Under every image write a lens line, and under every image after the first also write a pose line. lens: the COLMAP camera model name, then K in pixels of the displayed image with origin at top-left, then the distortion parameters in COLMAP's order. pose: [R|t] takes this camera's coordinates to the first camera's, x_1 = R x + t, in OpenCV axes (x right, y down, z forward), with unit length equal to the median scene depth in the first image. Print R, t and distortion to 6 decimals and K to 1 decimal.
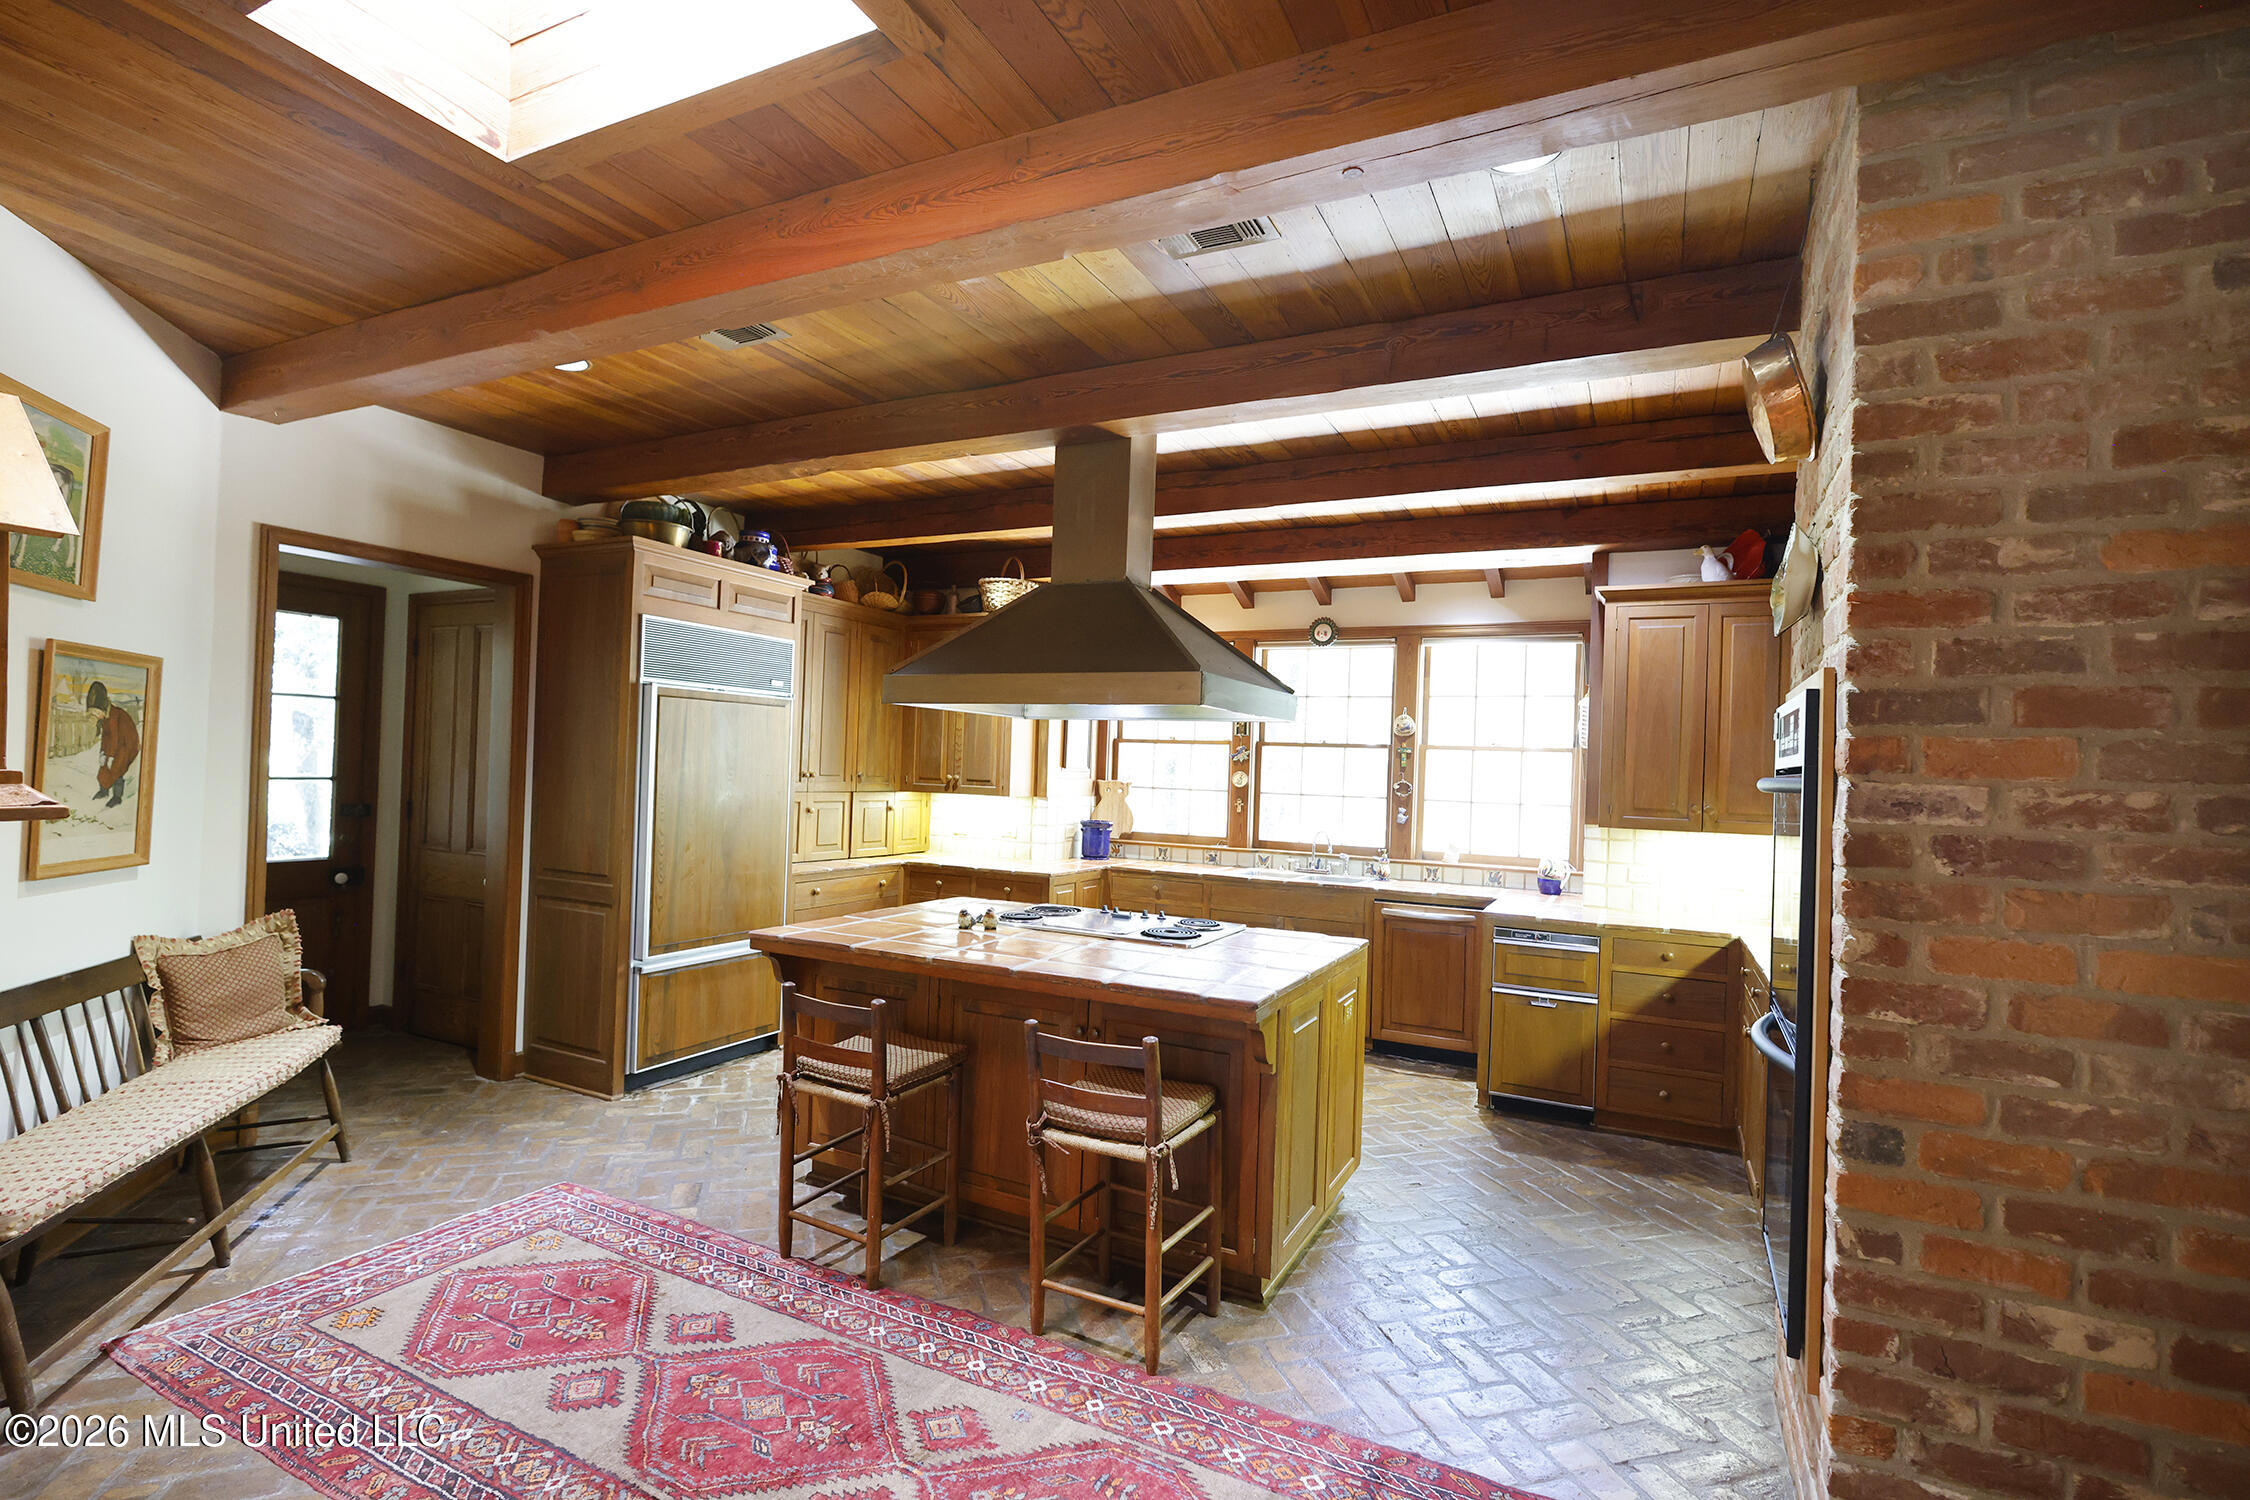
lens RADIAL K [[1048.3, 0, 1124.3], [0, 1048.3, 759.6], [0, 0, 1]] dist [0.001442, 0.000183]
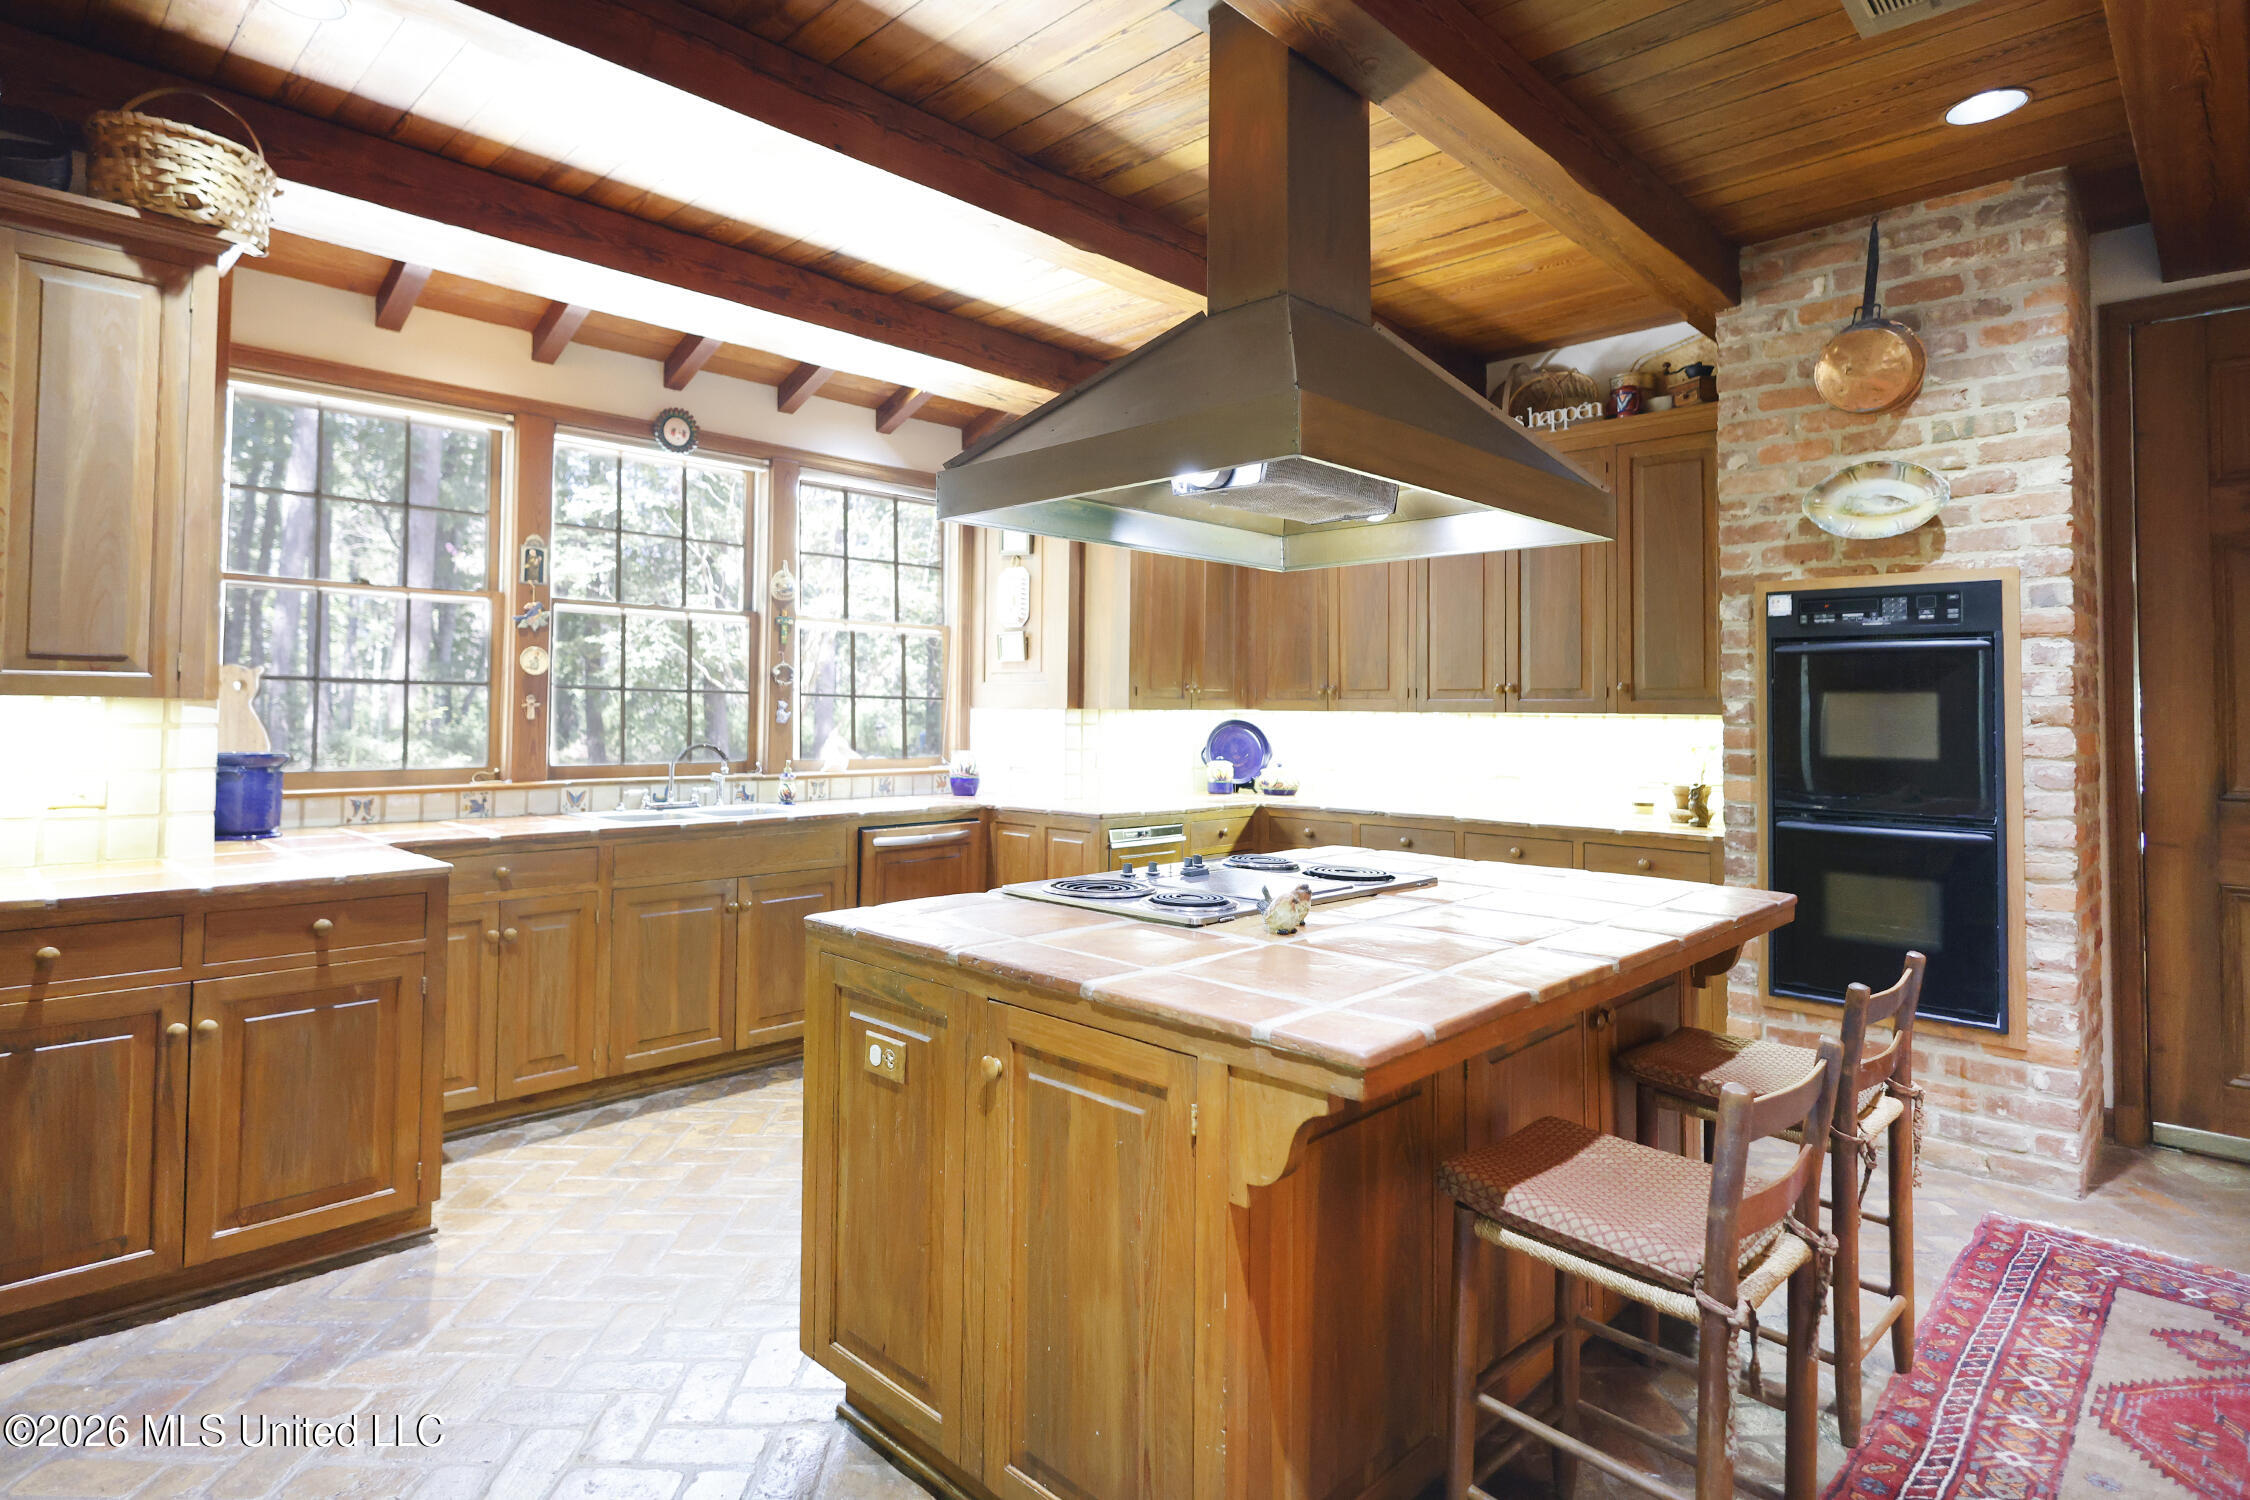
lens RADIAL K [[1179.5, 0, 1111.8], [0, 1179.5, 676.7], [0, 0, 1]] dist [-0.002954, -0.001033]
pose [[0.312609, -0.005353, 0.949867, -0.418189], [-0.011747, 0.999886, 0.009501, 0.018613], [-0.949809, -0.014129, 0.312510, 0.531458]]
